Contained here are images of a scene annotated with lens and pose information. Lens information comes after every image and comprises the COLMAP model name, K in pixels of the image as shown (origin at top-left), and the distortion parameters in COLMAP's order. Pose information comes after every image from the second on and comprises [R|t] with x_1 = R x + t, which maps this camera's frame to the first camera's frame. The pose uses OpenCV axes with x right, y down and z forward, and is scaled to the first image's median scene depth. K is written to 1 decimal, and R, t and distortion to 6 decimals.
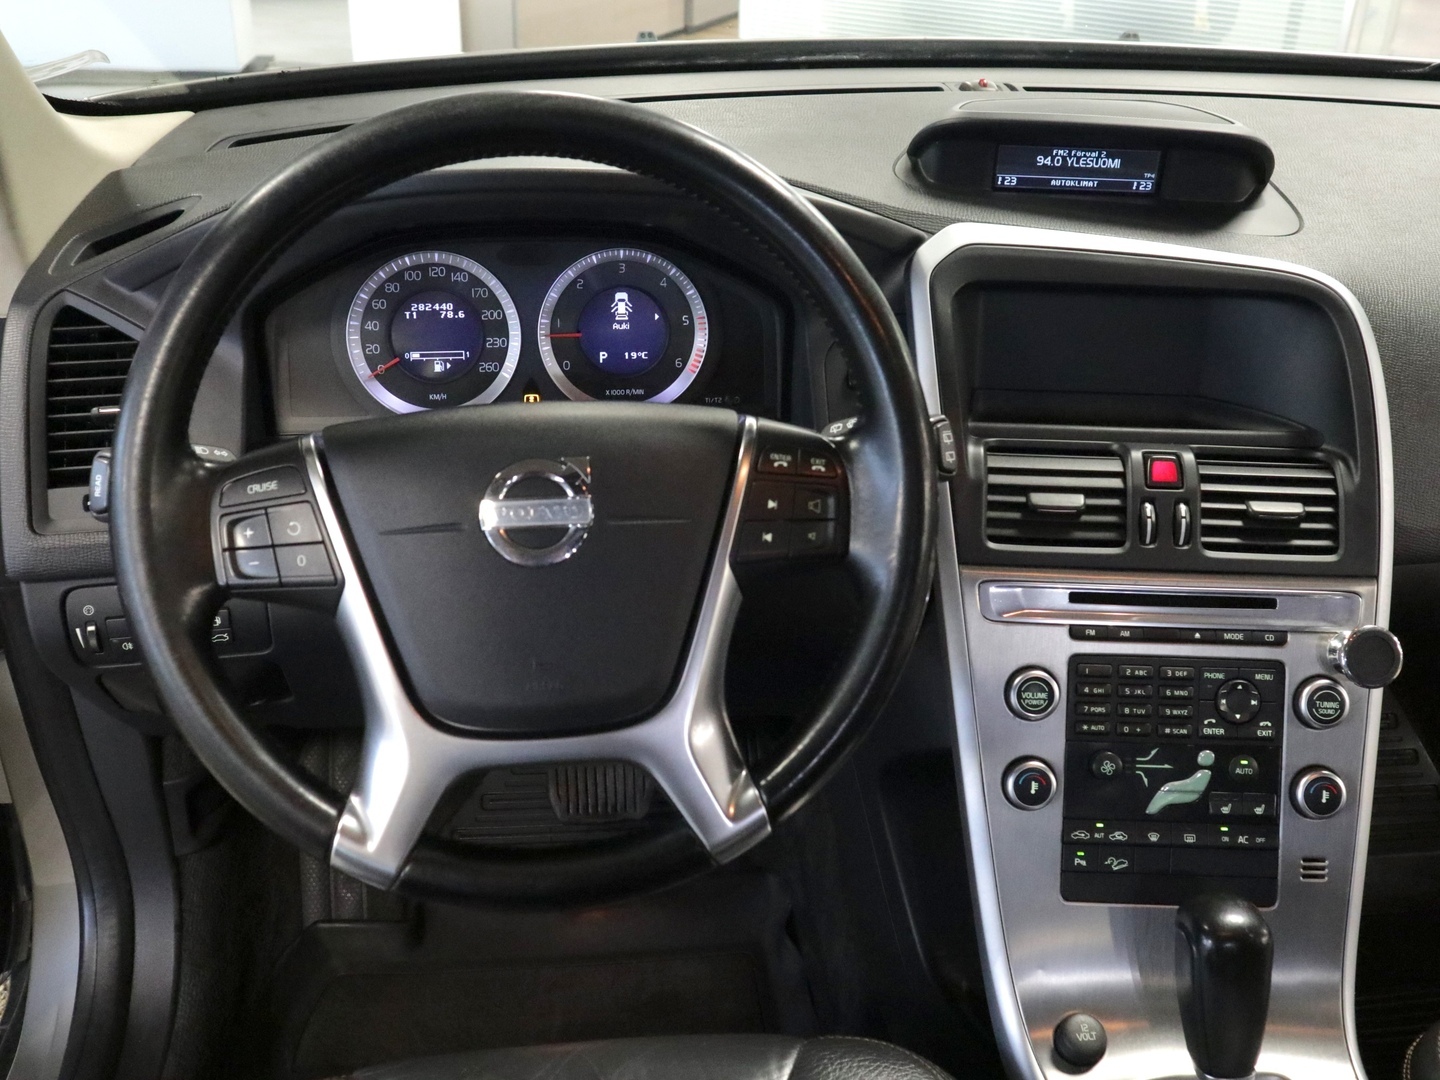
lens RADIAL K [[1505.1, 0, 718.0], [0, 1505.1, 539.4], [0, 0, 1]] dist [0.005744, 0.000000]
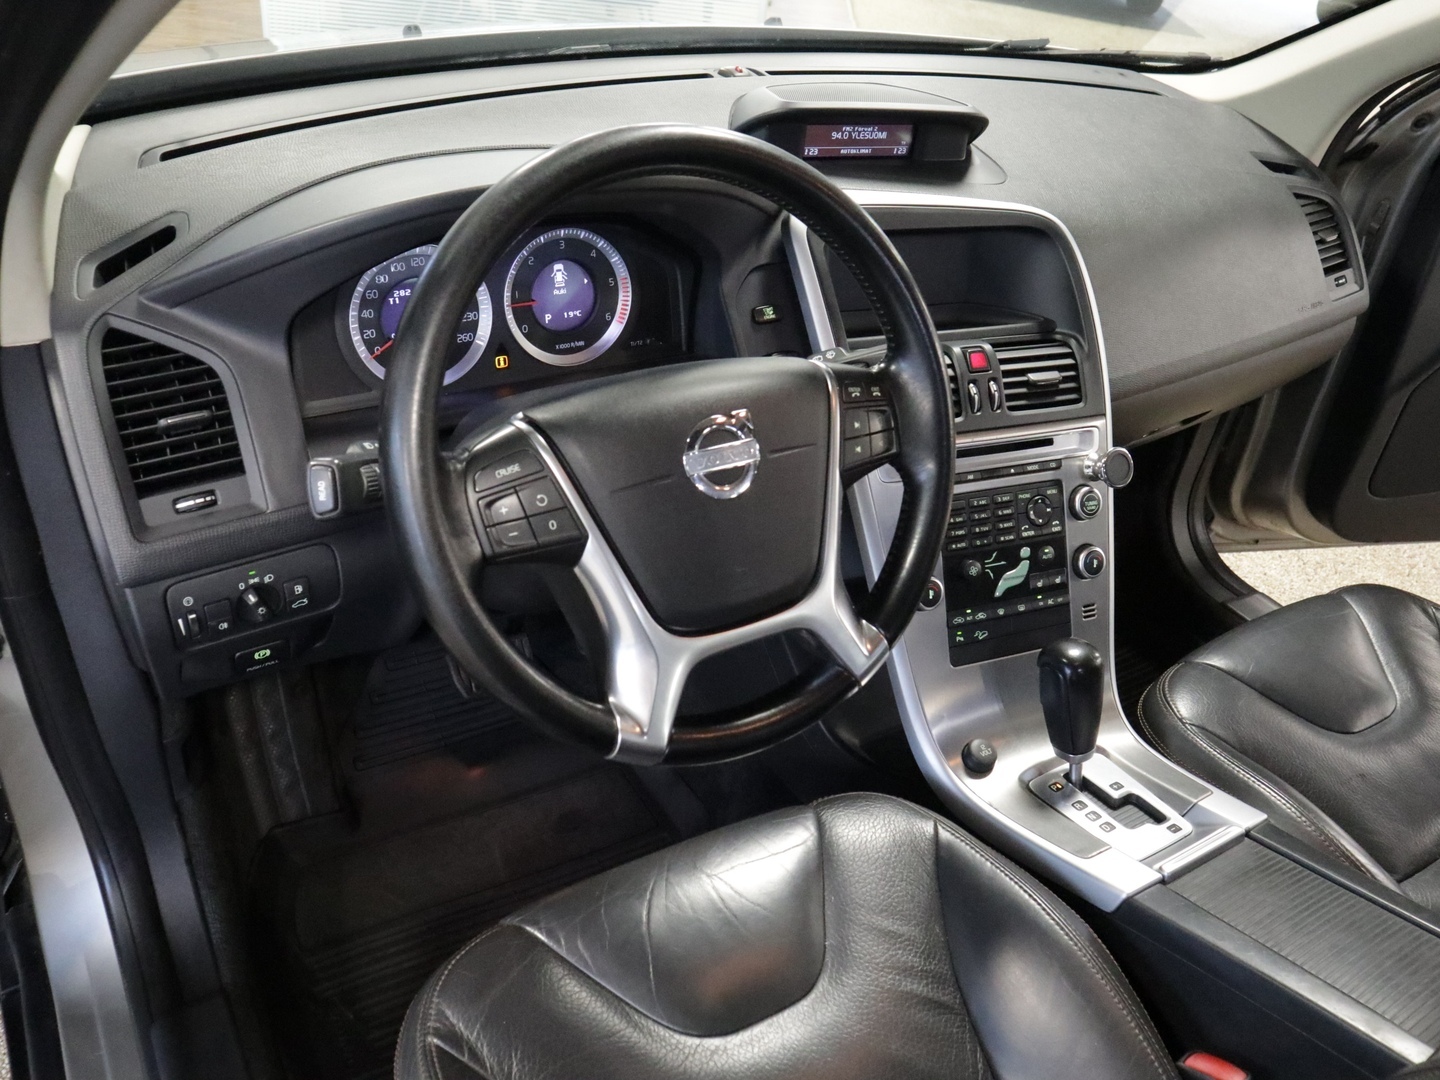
lens RADIAL K [[1245.9, 0, 722.5], [0, 1245.9, 544.8], [0, 0, 1]] dist [-0.040142, 0.013235]
pose [[0.905858, -0.176108, 0.385236, -0.407311], [0.131456, 0.981450, 0.139553, -0.069820], [-0.402667, -0.075774, 0.912205, 0.012044]]
